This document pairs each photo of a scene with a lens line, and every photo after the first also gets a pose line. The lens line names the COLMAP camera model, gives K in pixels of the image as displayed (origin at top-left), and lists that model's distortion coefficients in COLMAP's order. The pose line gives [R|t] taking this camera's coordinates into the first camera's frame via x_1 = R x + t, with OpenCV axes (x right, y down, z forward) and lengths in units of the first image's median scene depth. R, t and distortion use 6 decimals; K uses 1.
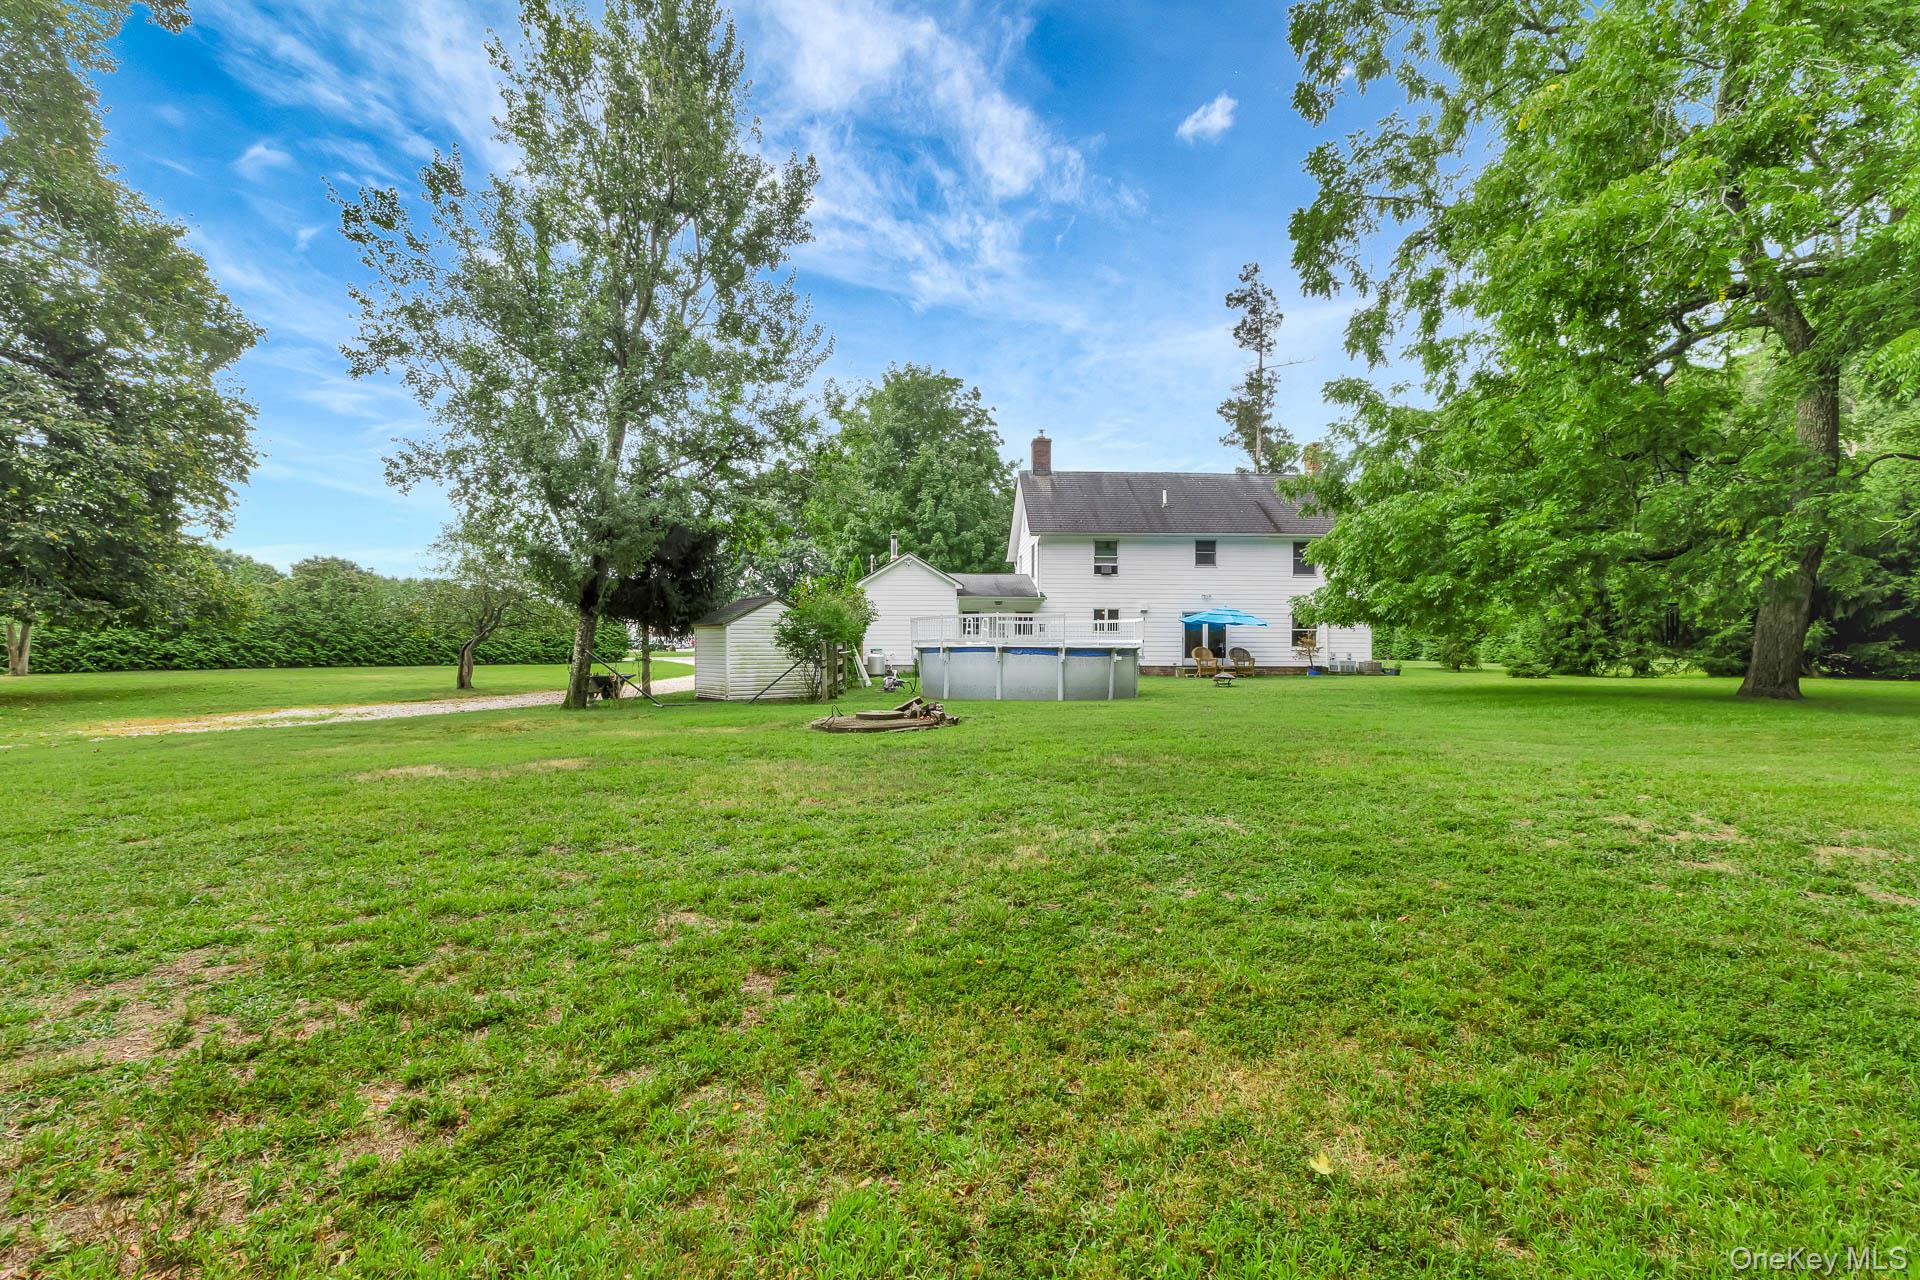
lens RADIAL K [[880.0, 0, 961.7], [0, 880.0, 629.2], [0, 0, 1]] dist [0.002368, -0.000481]
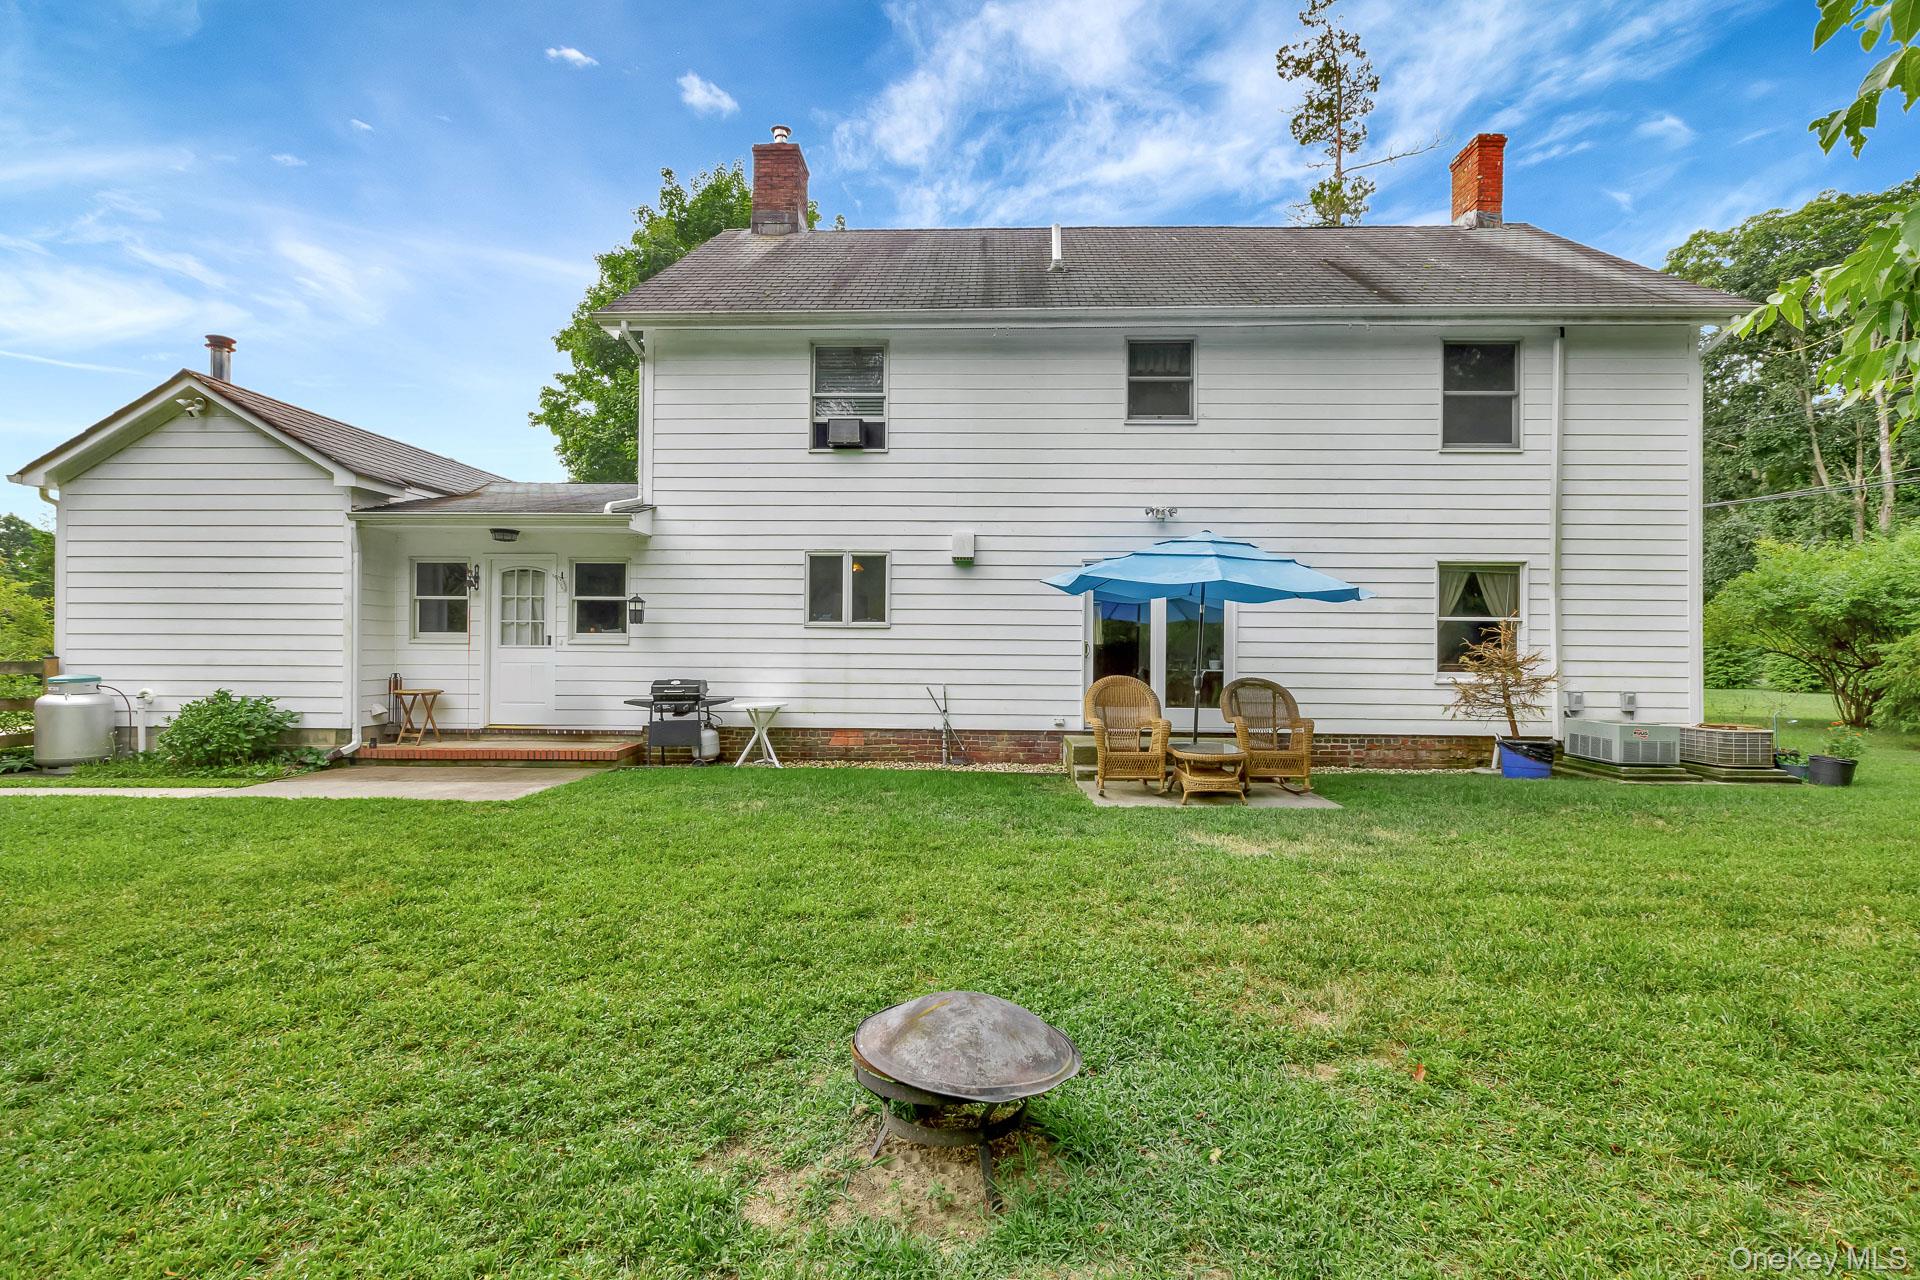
lens RADIAL K [[880.0, 0, 959.0], [0, 880.0, 646.2], [0, 0, 1]] dist [0.002368, -0.000481]
pose [[0.997130, 0.001444, -0.075689, 0.229602], [-0.000229, 0.999871, 0.016047, 0.005938], [0.075703, -0.015983, 0.997002, 0.675721]]
